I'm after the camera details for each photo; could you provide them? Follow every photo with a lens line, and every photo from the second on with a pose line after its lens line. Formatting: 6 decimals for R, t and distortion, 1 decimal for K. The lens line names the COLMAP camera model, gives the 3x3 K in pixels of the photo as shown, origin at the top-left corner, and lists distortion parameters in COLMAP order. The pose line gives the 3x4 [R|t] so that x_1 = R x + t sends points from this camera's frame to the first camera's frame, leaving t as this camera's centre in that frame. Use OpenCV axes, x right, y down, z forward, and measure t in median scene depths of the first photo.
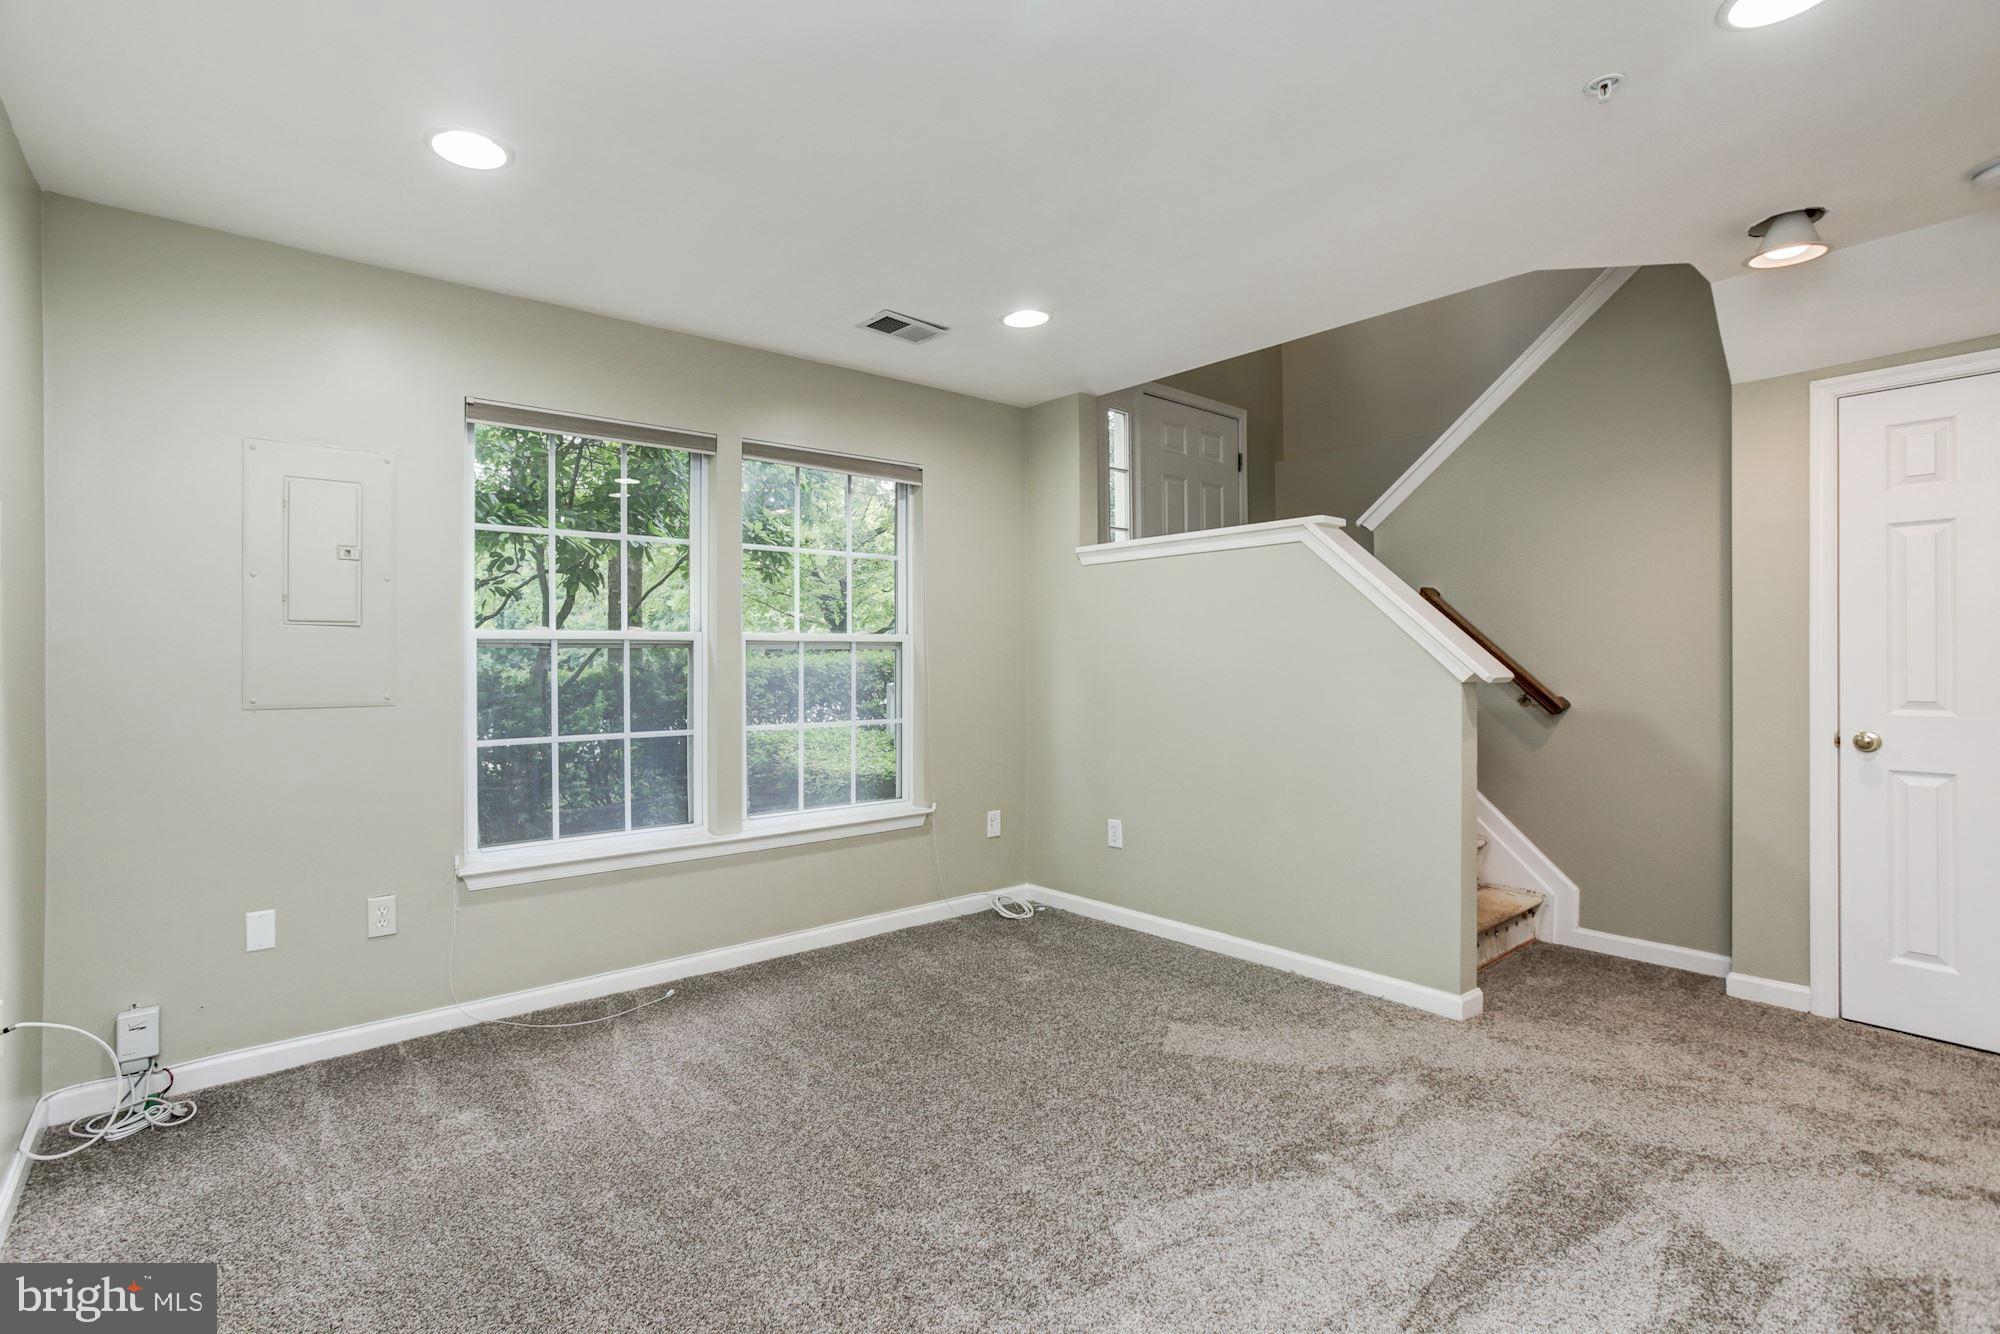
lens RADIAL K [[933.2, 0, 961.5], [0, 933.2, 658.2], [0, 0, 1]] dist [-0.073654, 0.052655]
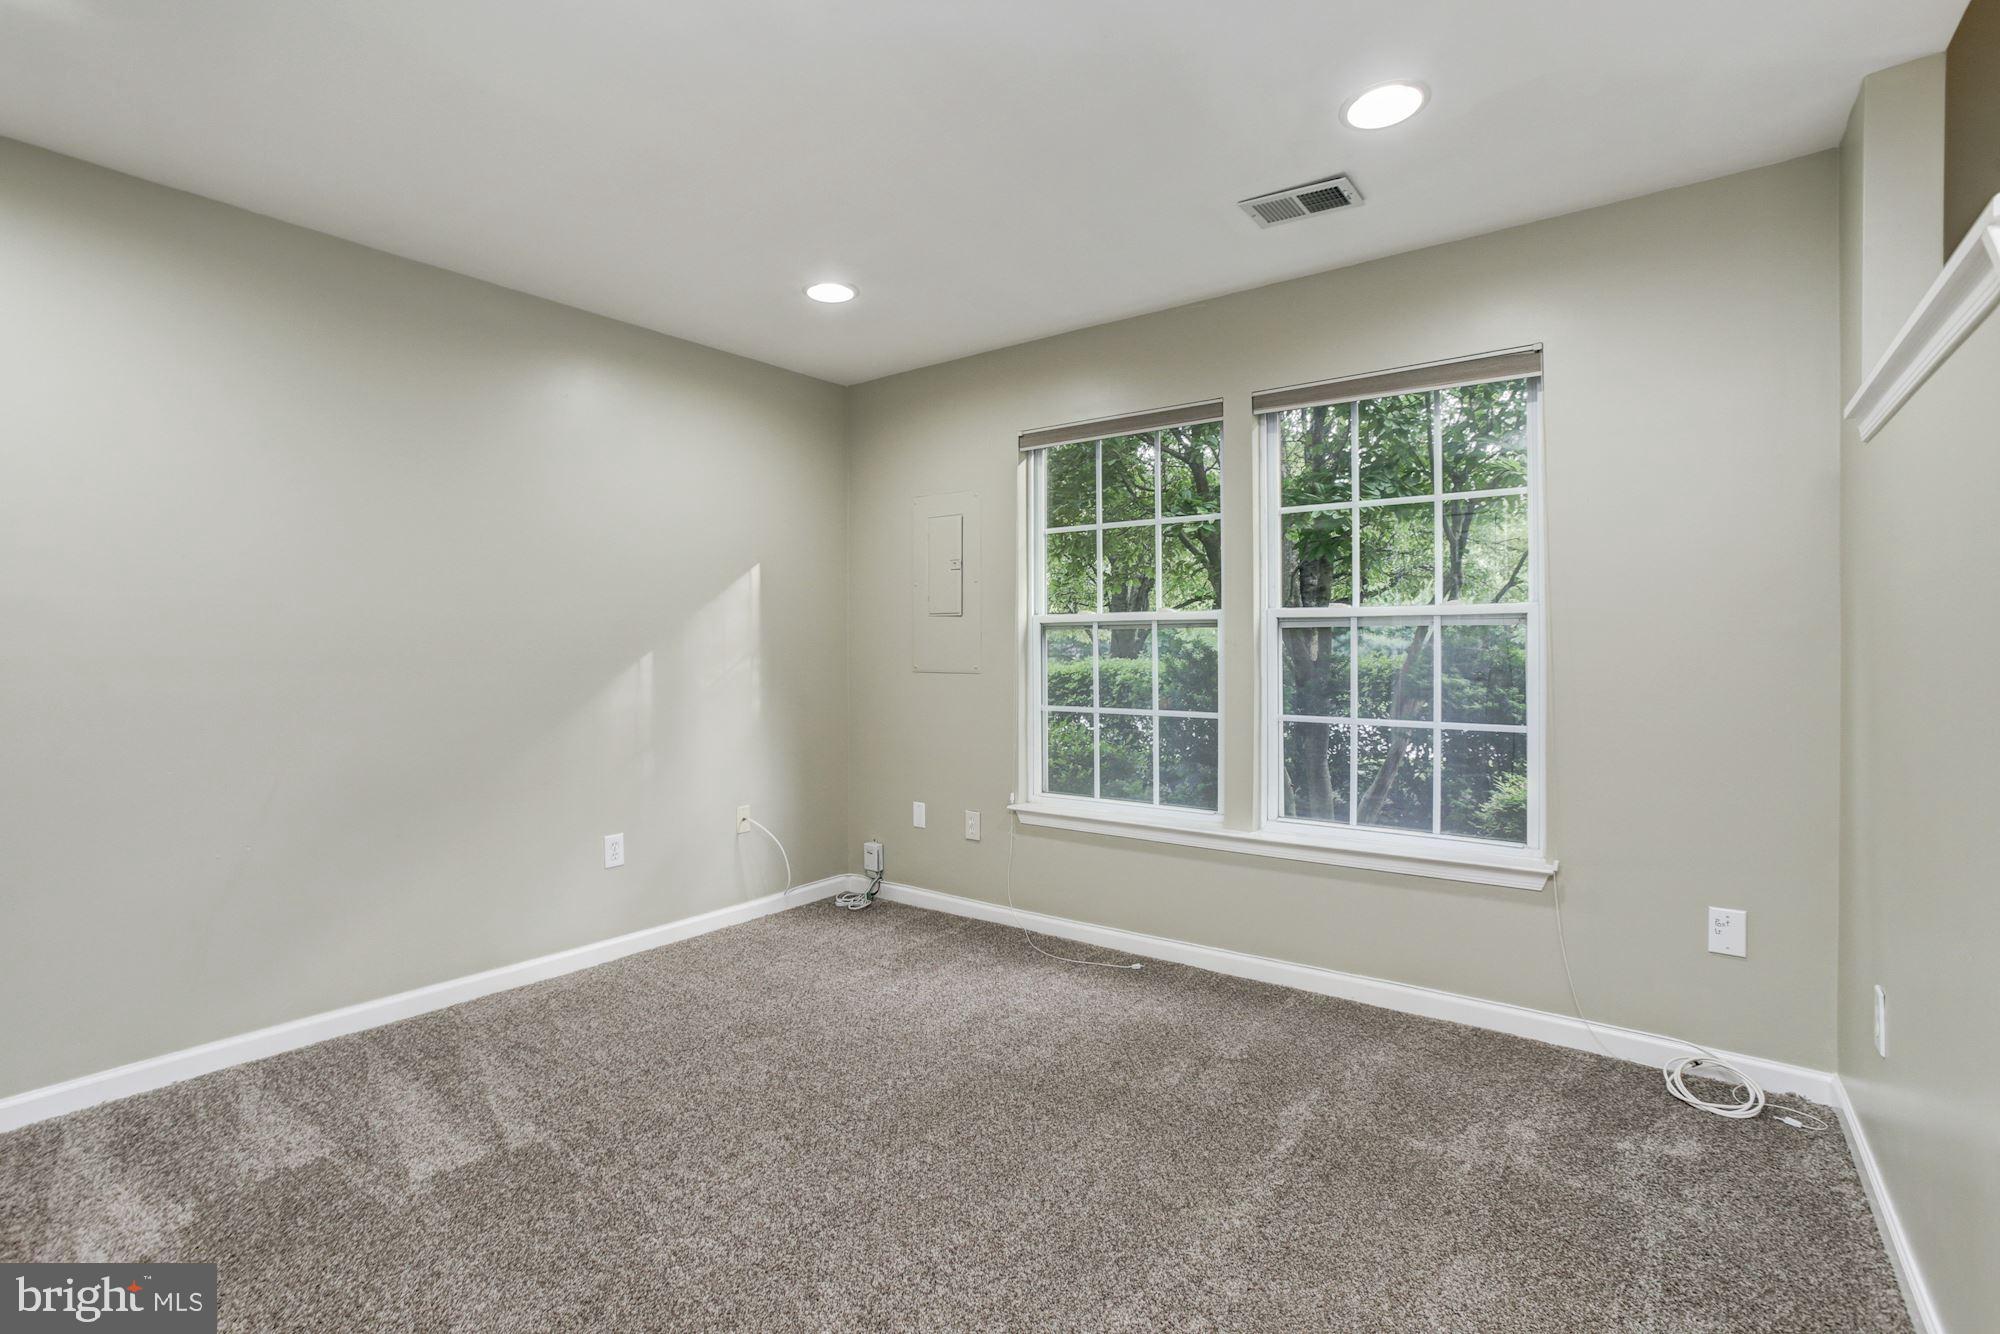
lens RADIAL K [[933.2, 0, 961.5], [0, 933.2, 658.2], [0, 0, 1]] dist [-0.073654, 0.052655]
pose [[0.218449, 0.019155, -0.975660, 0.609178], [0.002777, 0.999791, 0.020251, 0.000095], [0.975844, -0.007133, 0.218351, 0.560737]]
